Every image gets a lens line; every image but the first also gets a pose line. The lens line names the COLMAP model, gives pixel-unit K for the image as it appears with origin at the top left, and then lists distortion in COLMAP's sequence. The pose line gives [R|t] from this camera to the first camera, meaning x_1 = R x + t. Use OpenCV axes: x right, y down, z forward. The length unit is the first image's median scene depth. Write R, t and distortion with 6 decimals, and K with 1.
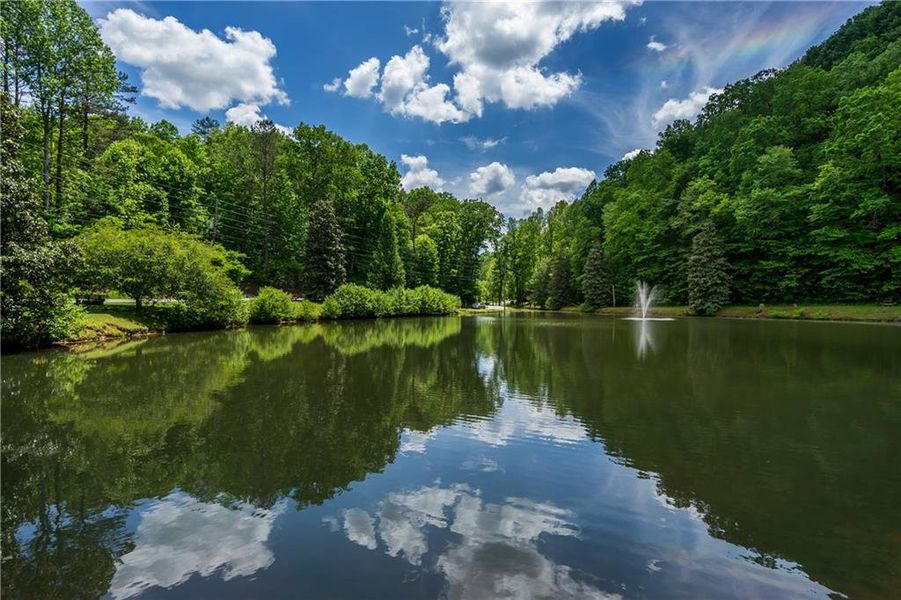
lens RADIAL K [[466.3, 0, 450.5], [0, 466.3, 300.0], [0, 0, 1]] dist [0.003022, 0.001012]
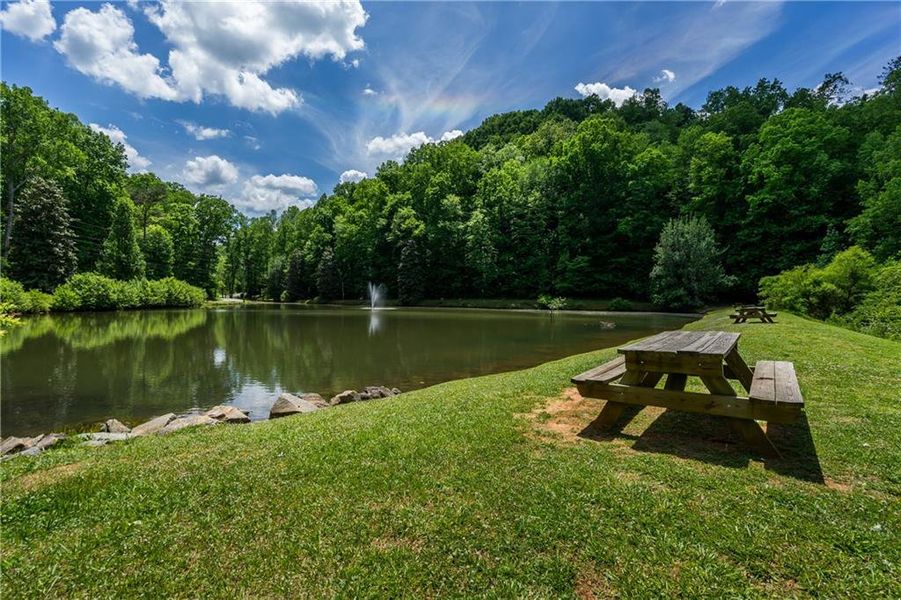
lens RADIAL K [[422.2, 0, 453.6], [0, 422.2, 297.8], [0, 0, 1]] dist [-0.000811, 0.000014]
pose [[0.801260, 0.006772, 0.598277, -0.091795], [-0.011504, 0.999925, 0.004088, 0.001708], [-0.598205, -0.010158, 0.801279, -0.087270]]
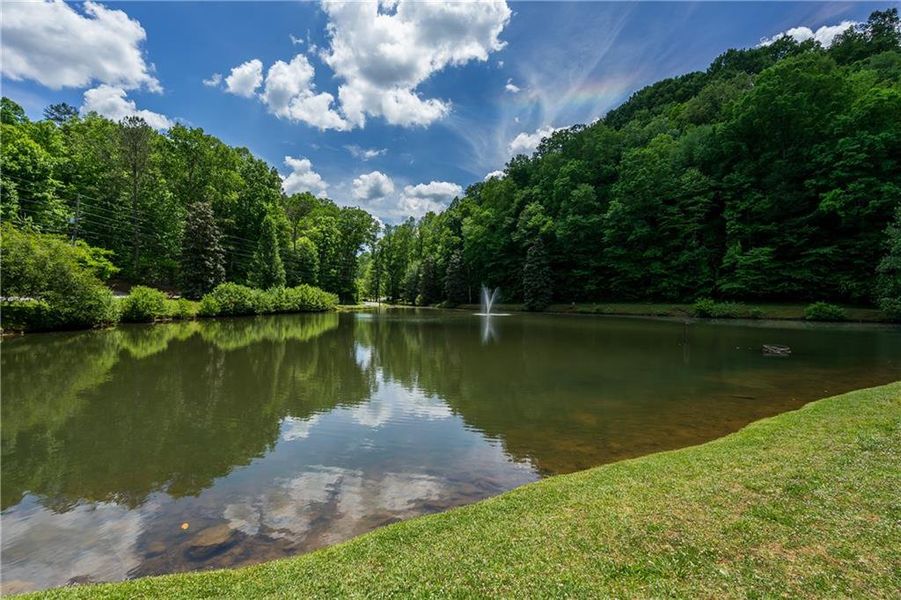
lens RADIAL K [[422.2, 0, 453.6], [0, 422.2, 297.8], [0, 0, 1]] dist [-0.000811, 0.000014]
pose [[0.962732, 0.004083, 0.270425, 0.012395], [-0.005592, 0.999973, 0.004809, -0.006002], [-0.270398, -0.006142, 0.962729, -0.047476]]
